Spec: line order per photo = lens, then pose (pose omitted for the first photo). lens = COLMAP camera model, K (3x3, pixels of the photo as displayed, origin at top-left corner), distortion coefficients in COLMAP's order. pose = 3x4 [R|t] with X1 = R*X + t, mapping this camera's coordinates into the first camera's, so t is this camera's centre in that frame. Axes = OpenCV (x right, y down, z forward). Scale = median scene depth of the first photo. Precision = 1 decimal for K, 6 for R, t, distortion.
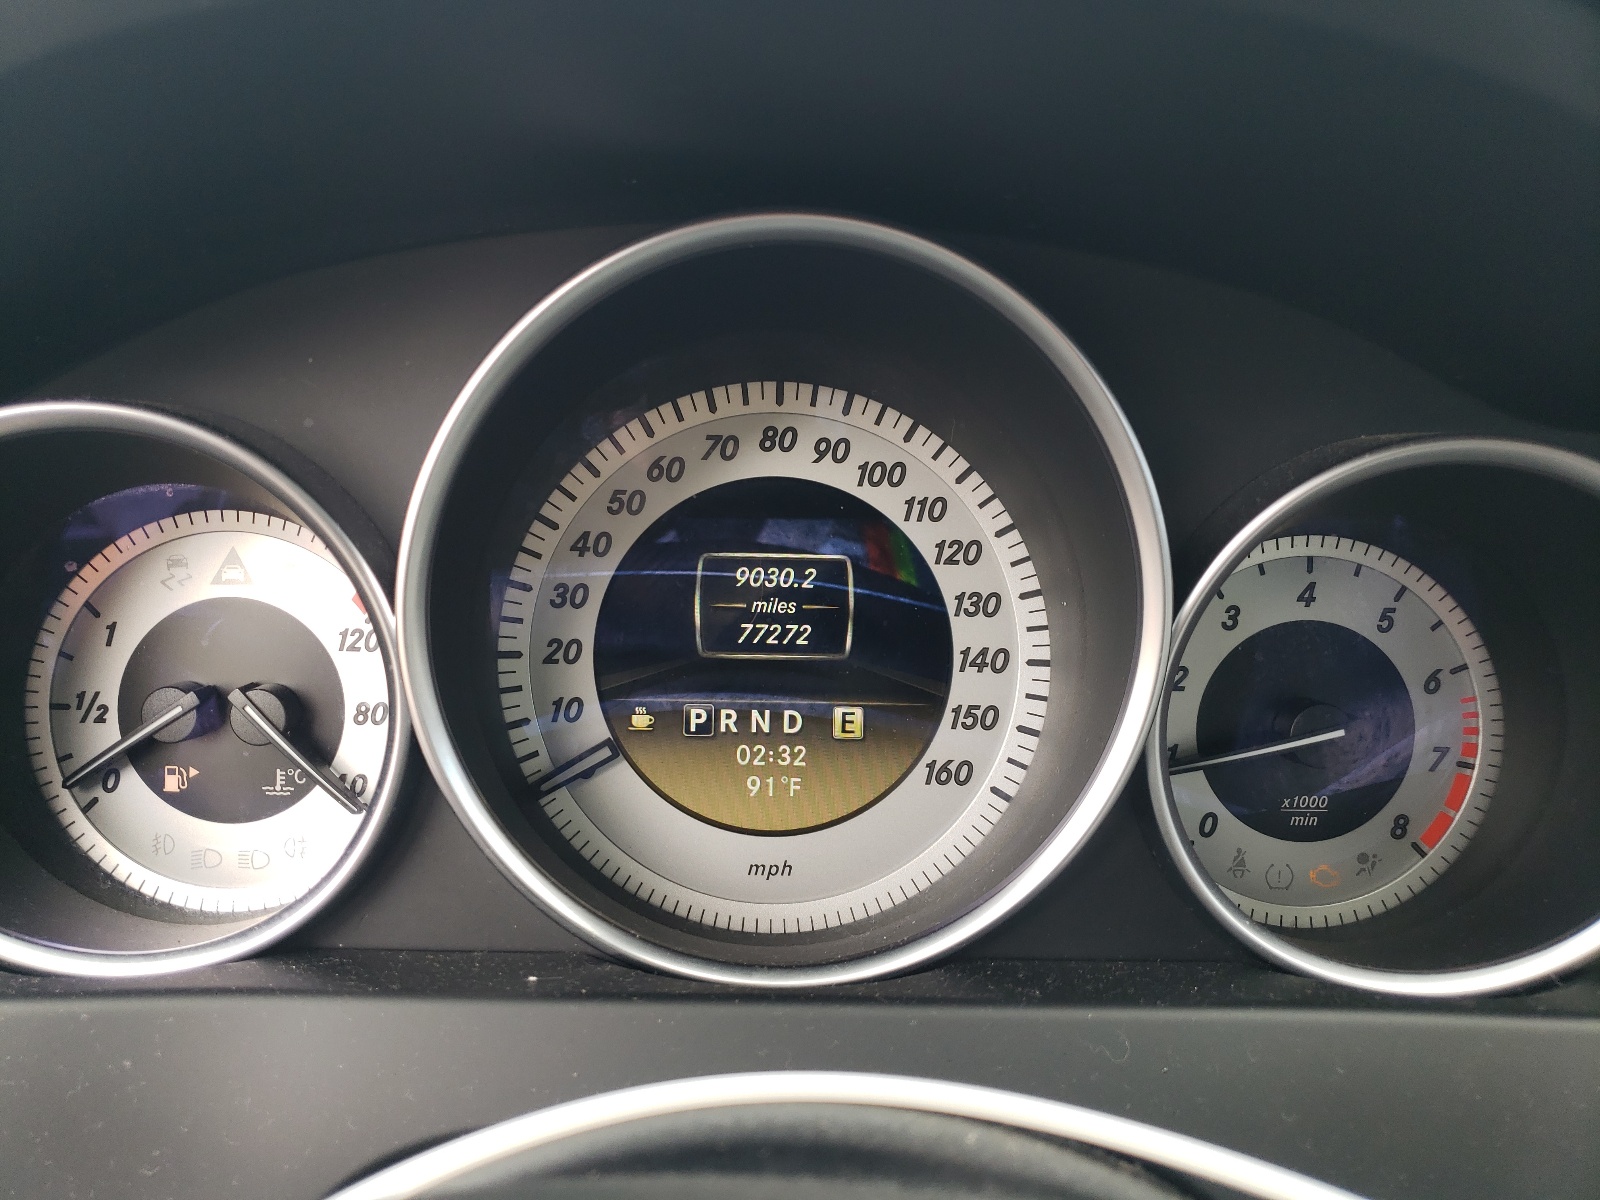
lens RADIAL K [[1341.3, 0, 798.1], [0, 1341.3, 598.6], [0, 0, 1]] dist [0.001740, -0.001468]
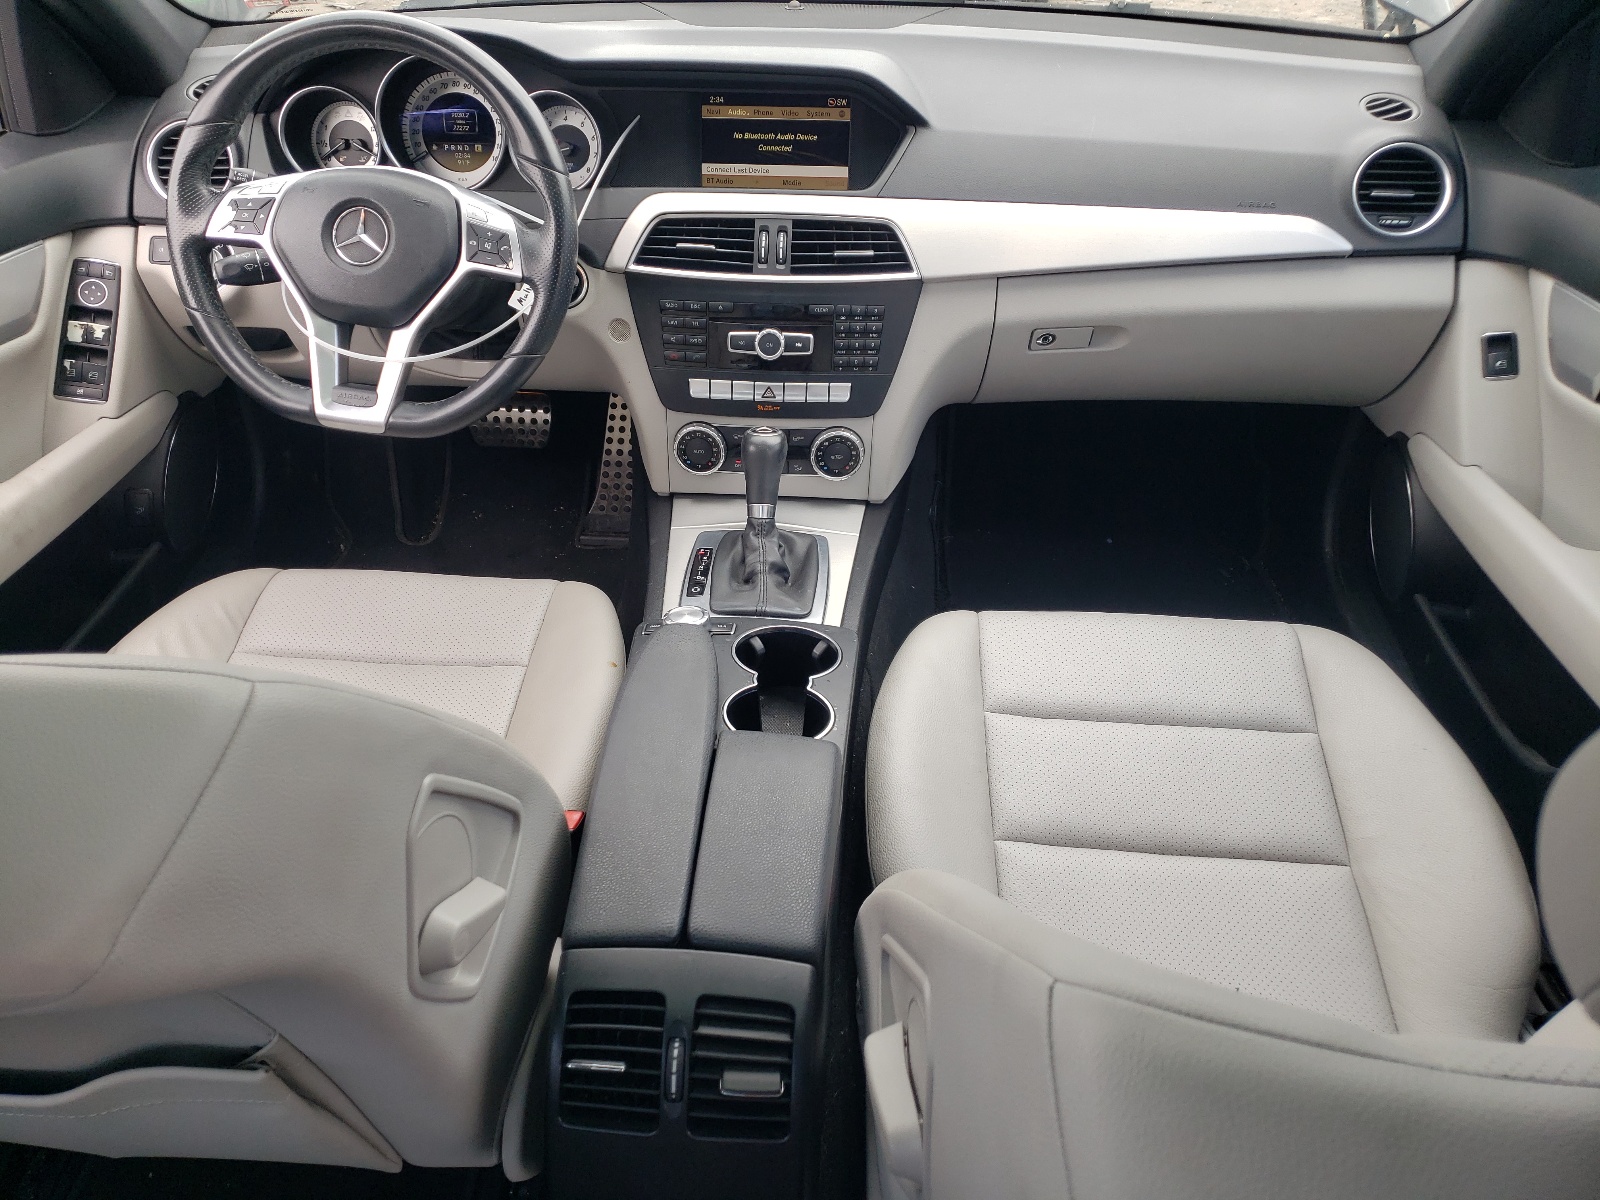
lens RADIAL K [[1341.3, 0, 802.4], [0, 1341.3, 599.6], [0, 0, 1]] dist [0.001740, -0.001468]
pose [[0.990421, 0.041414, -0.131725, 1.890293], [0.001416, 0.950867, 0.309596, 0.146636], [0.138074, -0.306817, 0.941700, -3.828561]]
